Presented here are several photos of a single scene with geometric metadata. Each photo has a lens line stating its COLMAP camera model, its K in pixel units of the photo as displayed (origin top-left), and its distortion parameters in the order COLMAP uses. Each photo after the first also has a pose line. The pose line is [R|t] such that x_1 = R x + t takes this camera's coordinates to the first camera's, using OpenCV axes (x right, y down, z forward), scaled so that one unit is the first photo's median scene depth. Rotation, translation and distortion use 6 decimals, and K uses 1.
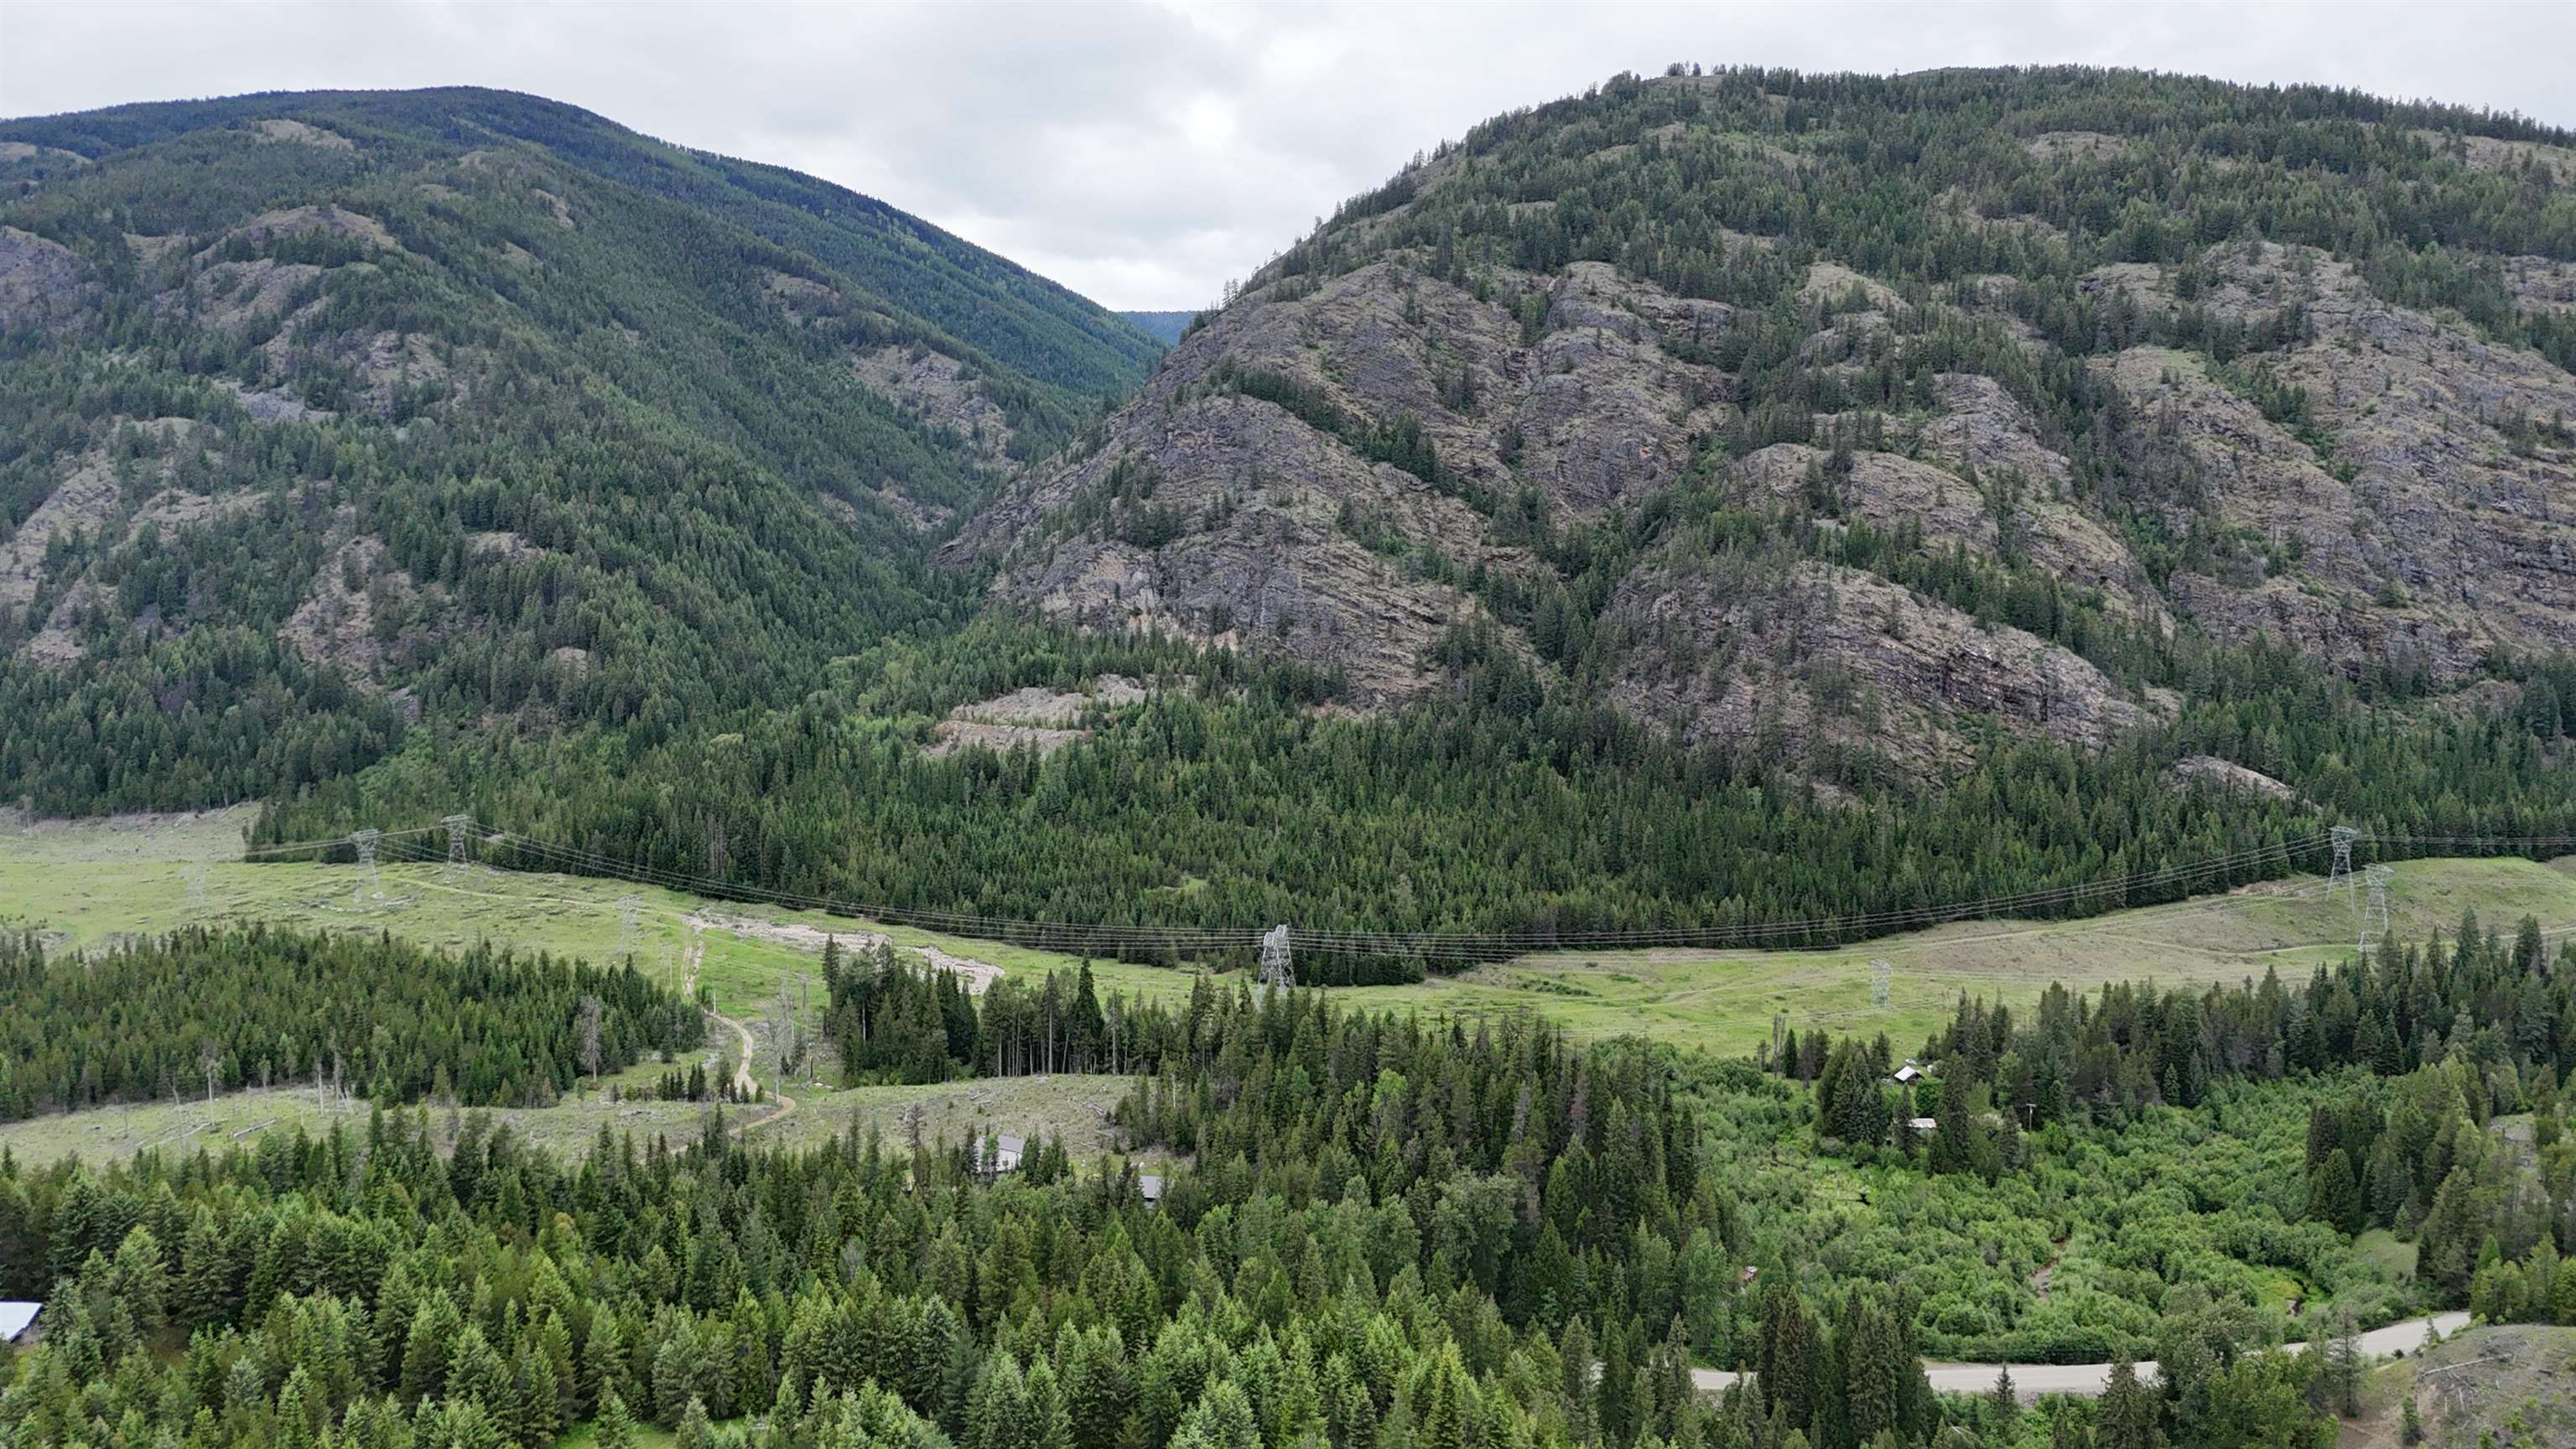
lens RADIAL K [[1890.3, 0, 1297.7], [0, 1890.3, 724.1], [0, 0, 1]] dist [0.085045, -0.082502]
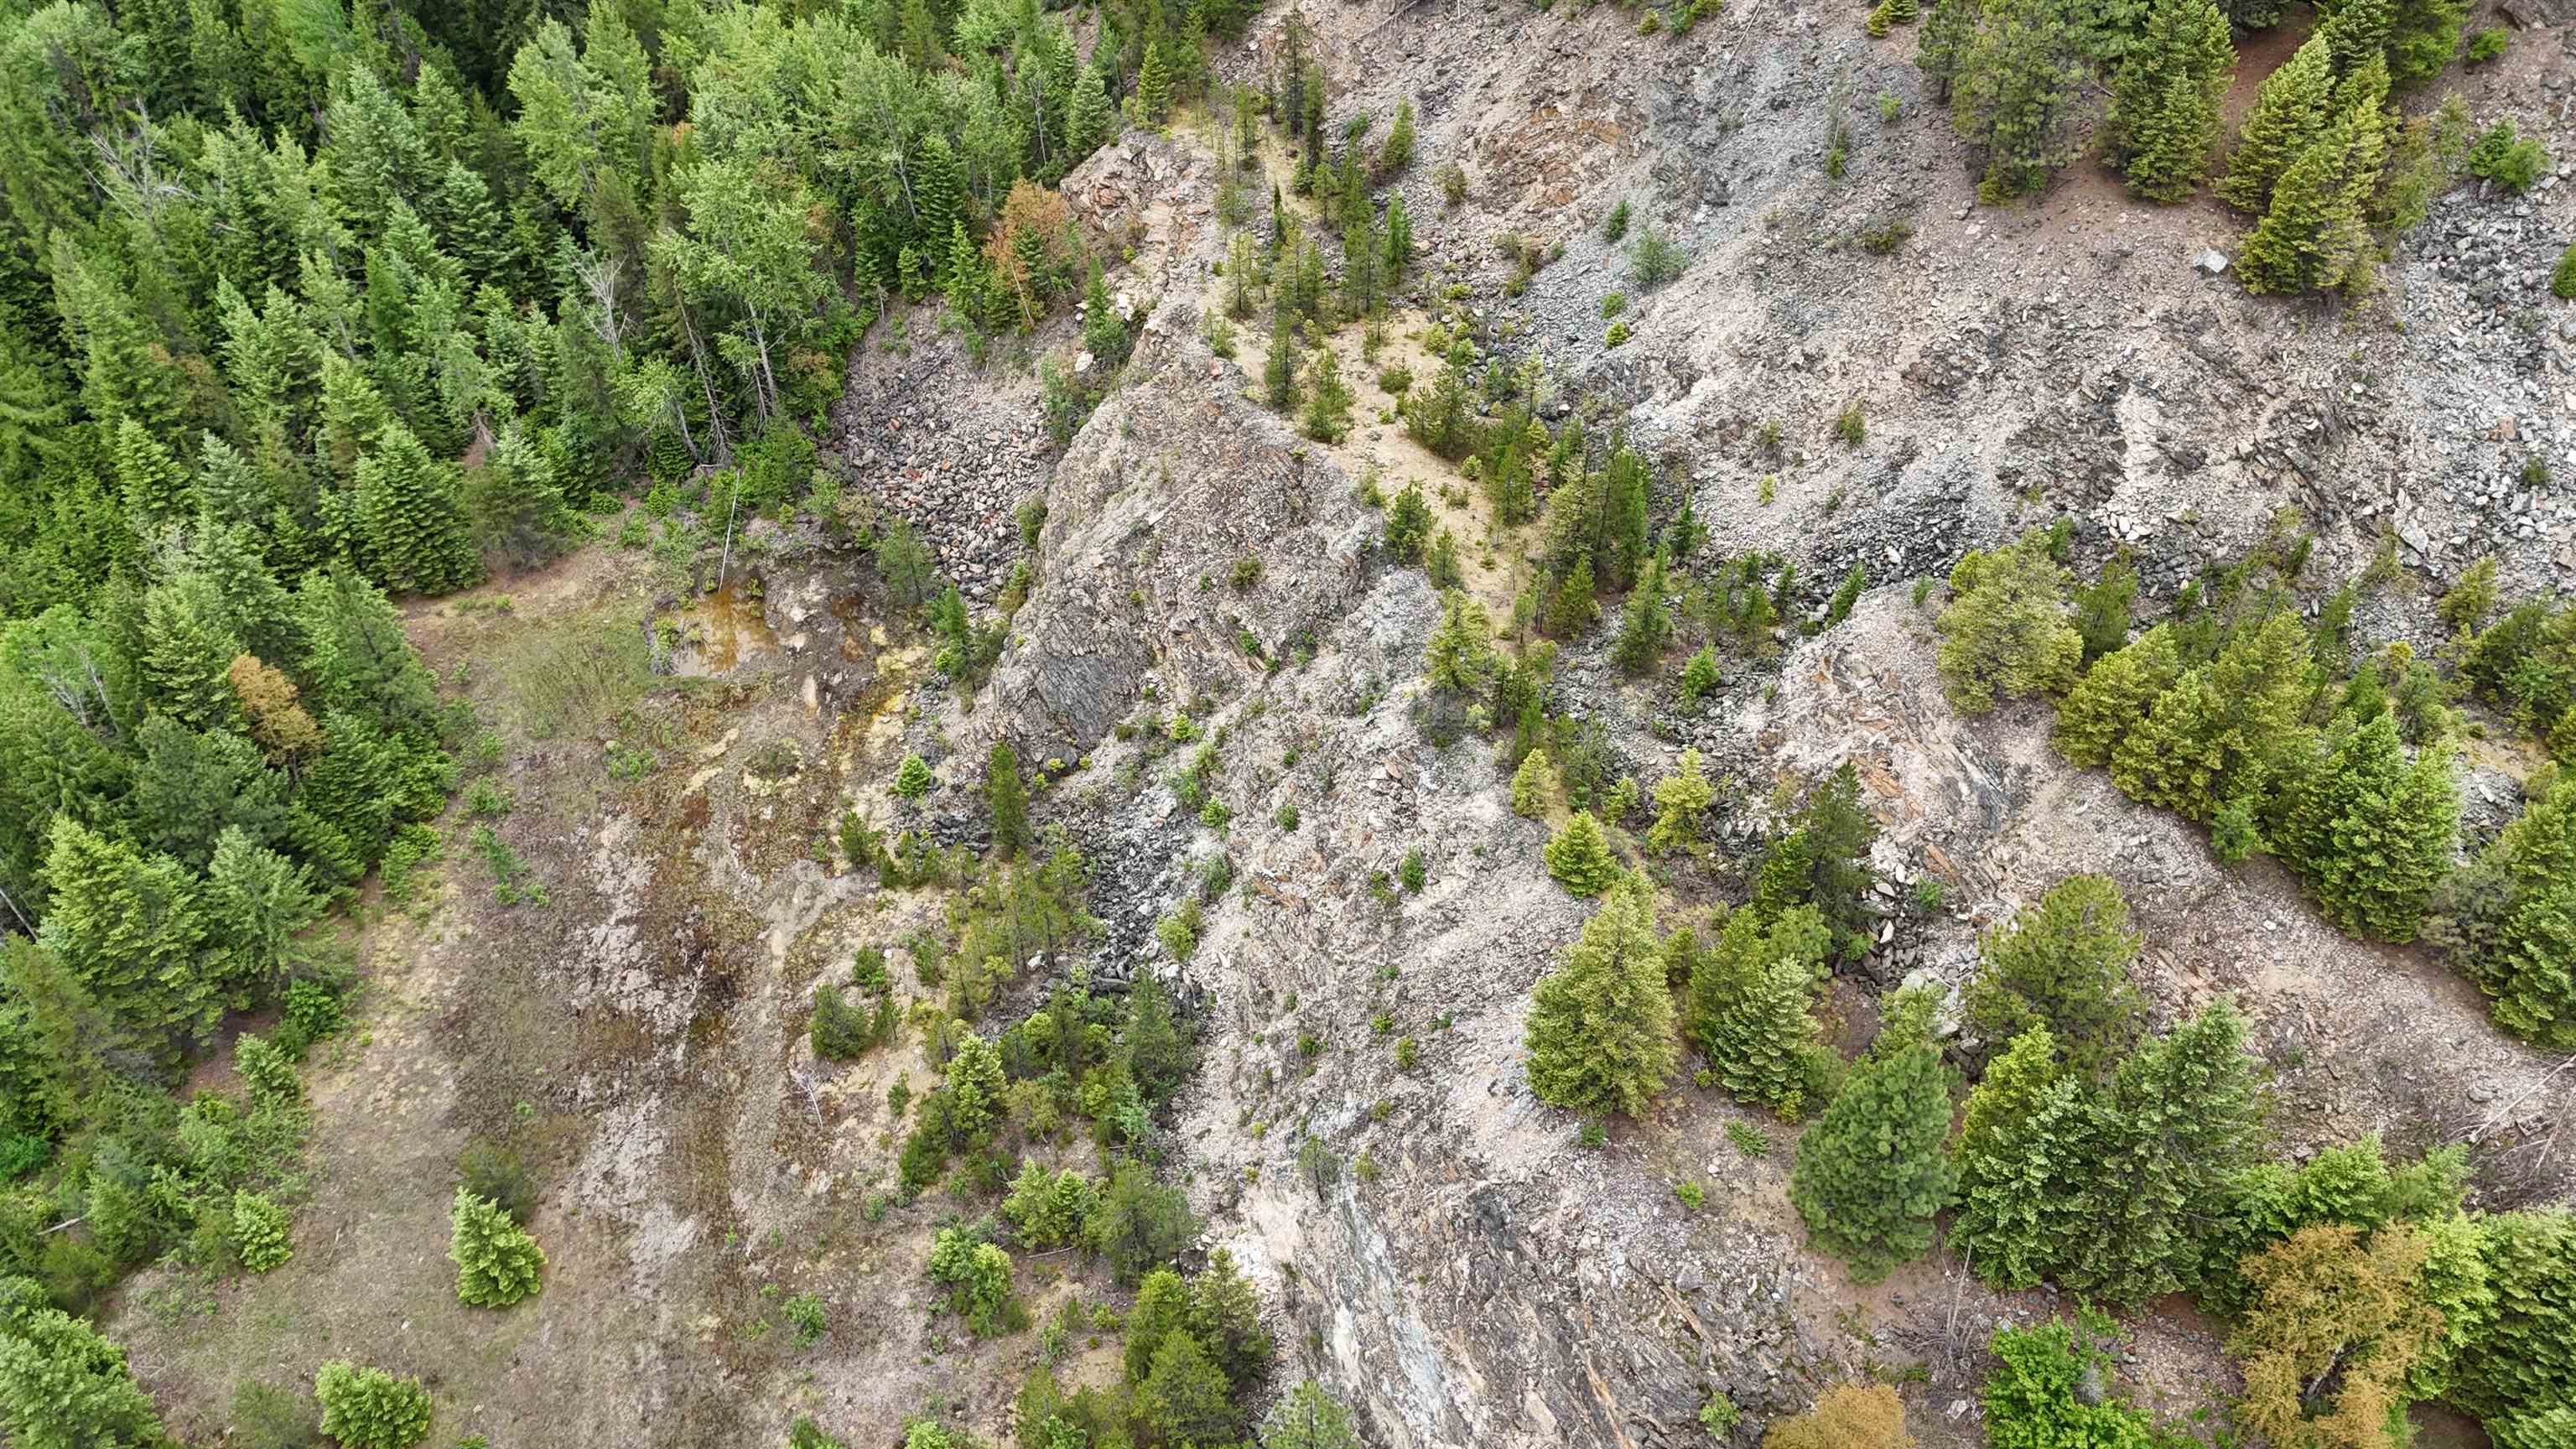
lens RADIAL K [[1890.3, 0, 1290.2], [0, 1890.3, 731.4], [0, 0, 1]] dist [0.085045, -0.082502]
pose [[0.803566, 0.405872, -0.435373, -0.090588], [-0.043735, 0.769738, 0.636859, -0.049817], [0.593607, -0.492718, 0.636286, 0.808040]]
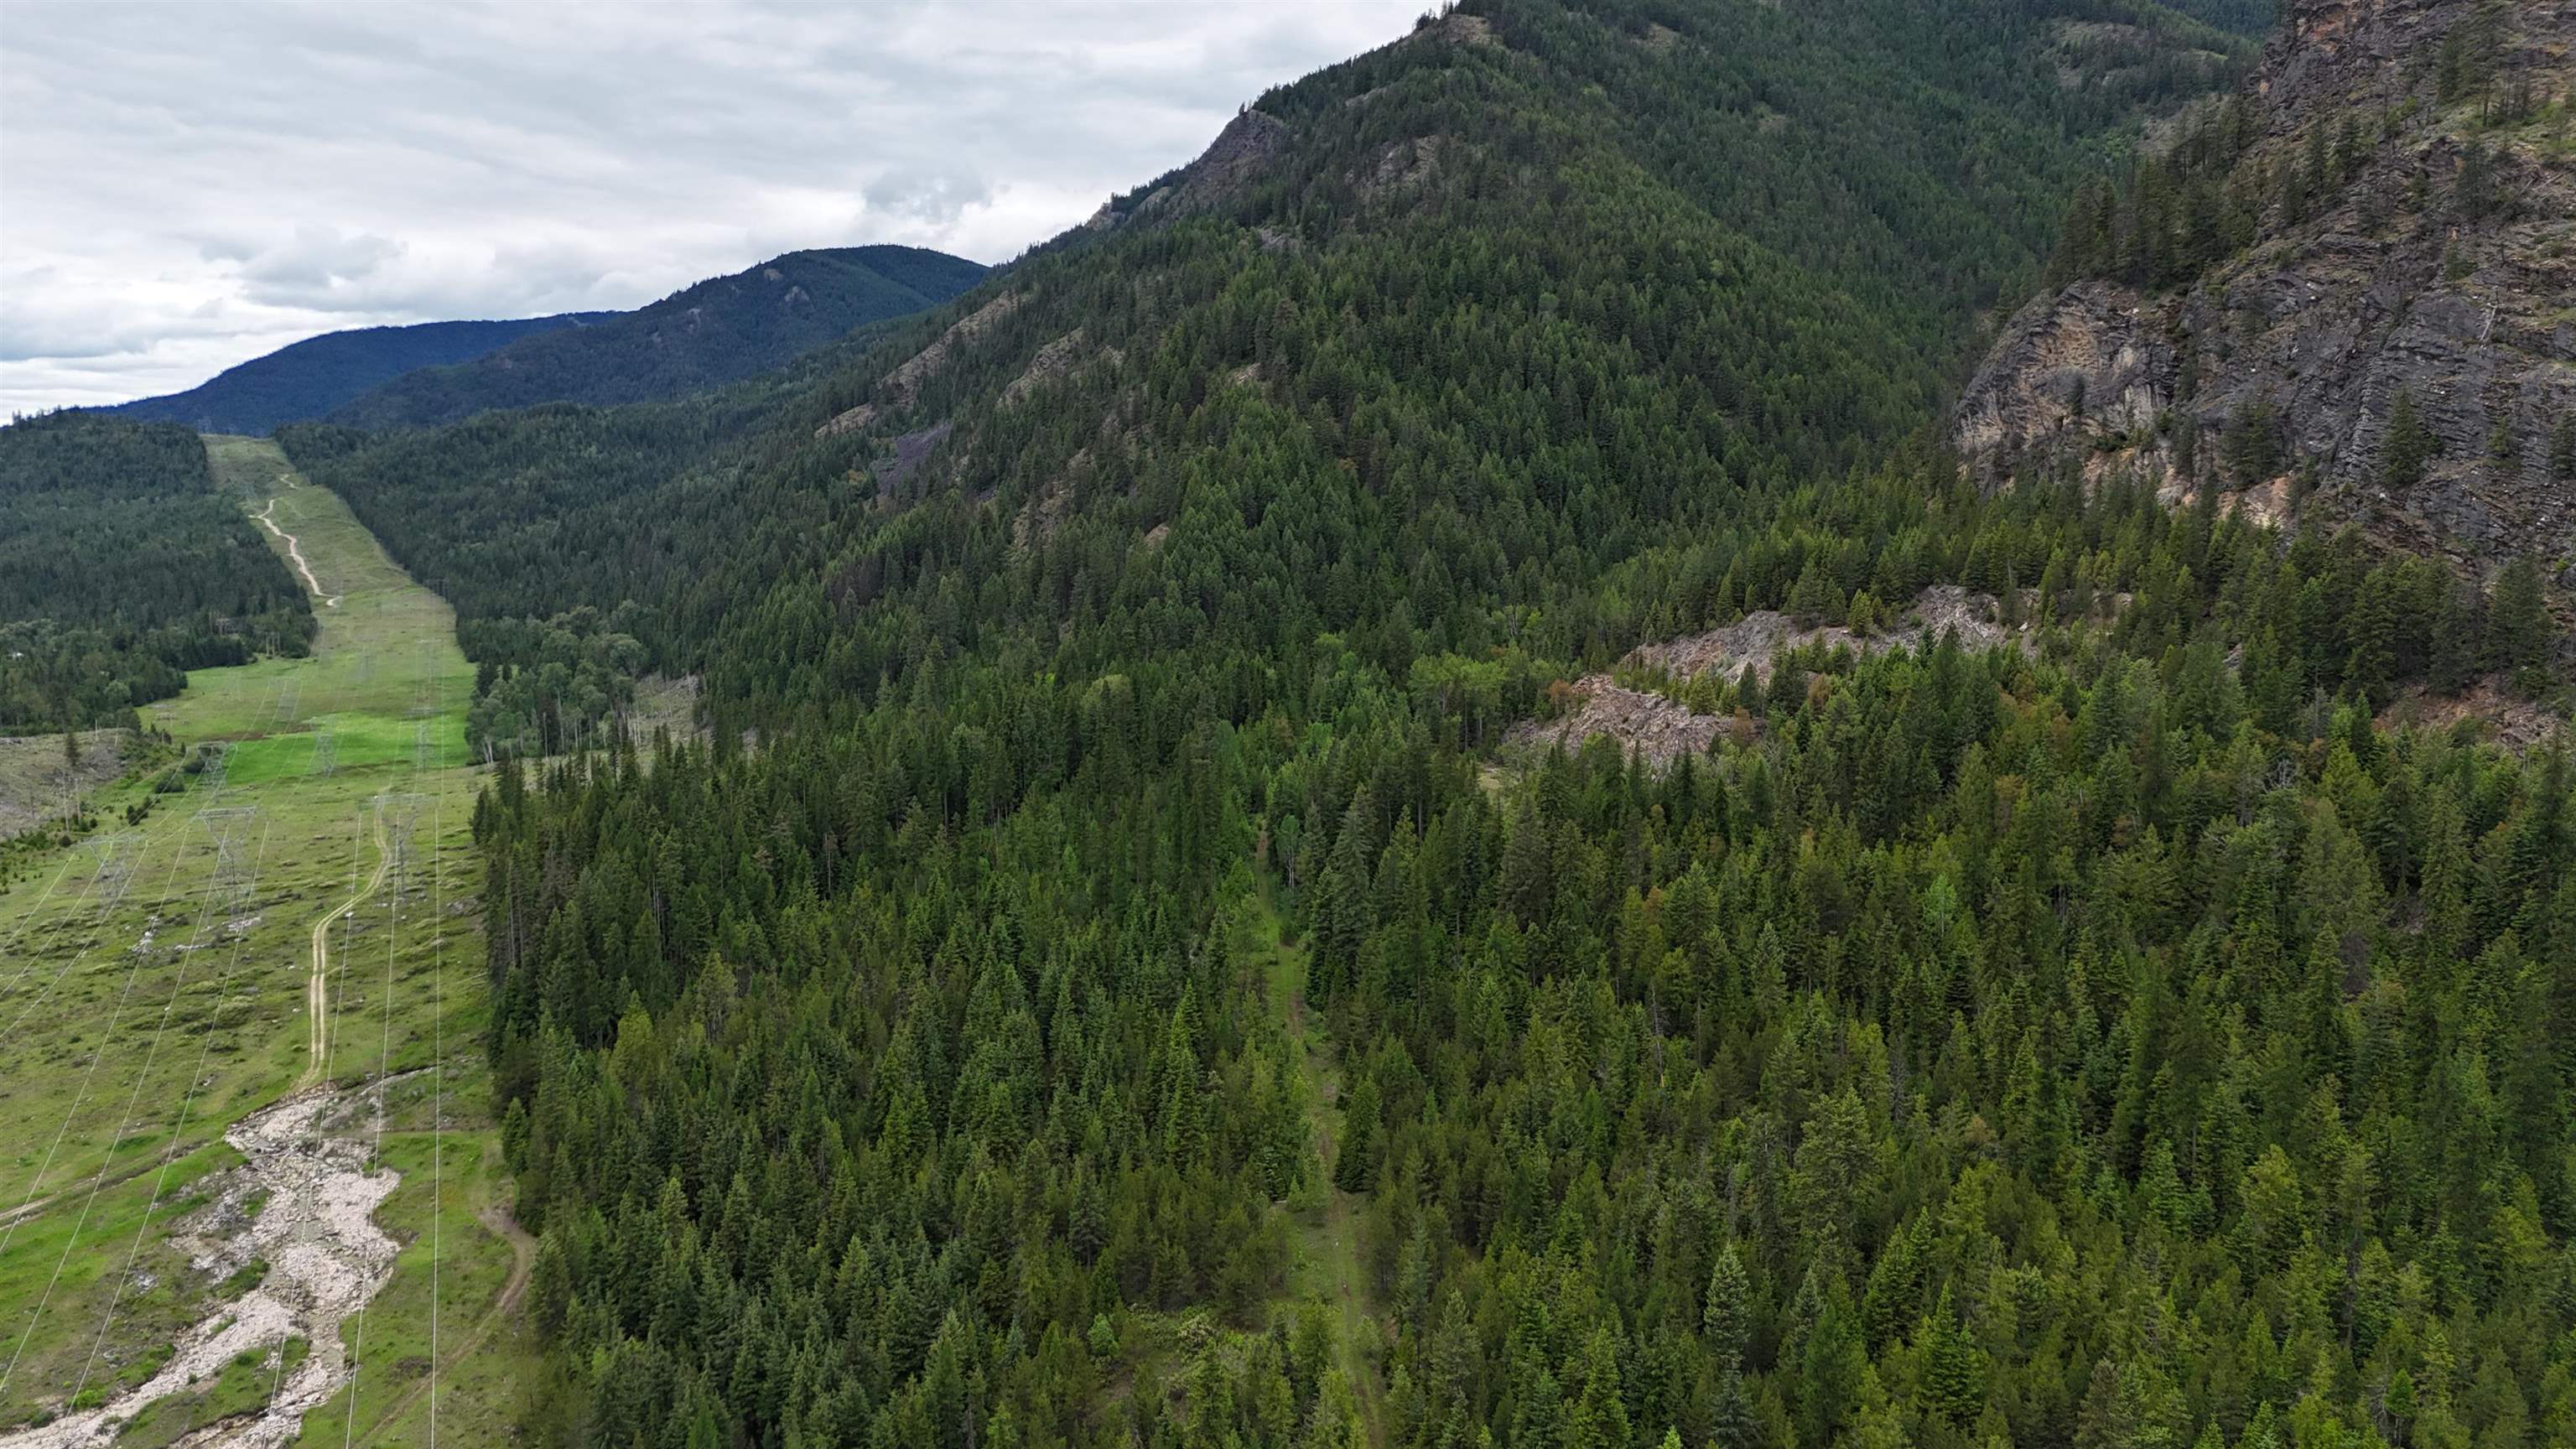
lens RADIAL K [[1890.3, 0, 1289.8], [0, 1890.3, 726.3], [0, 0, 1]] dist [0.085045, -0.082502]
pose [[0.702926, 0.080388, -0.706706, 0.091546], [-0.049785, 0.996716, 0.063858, -0.013686], [0.709519, -0.009704, 0.704620, 0.545081]]
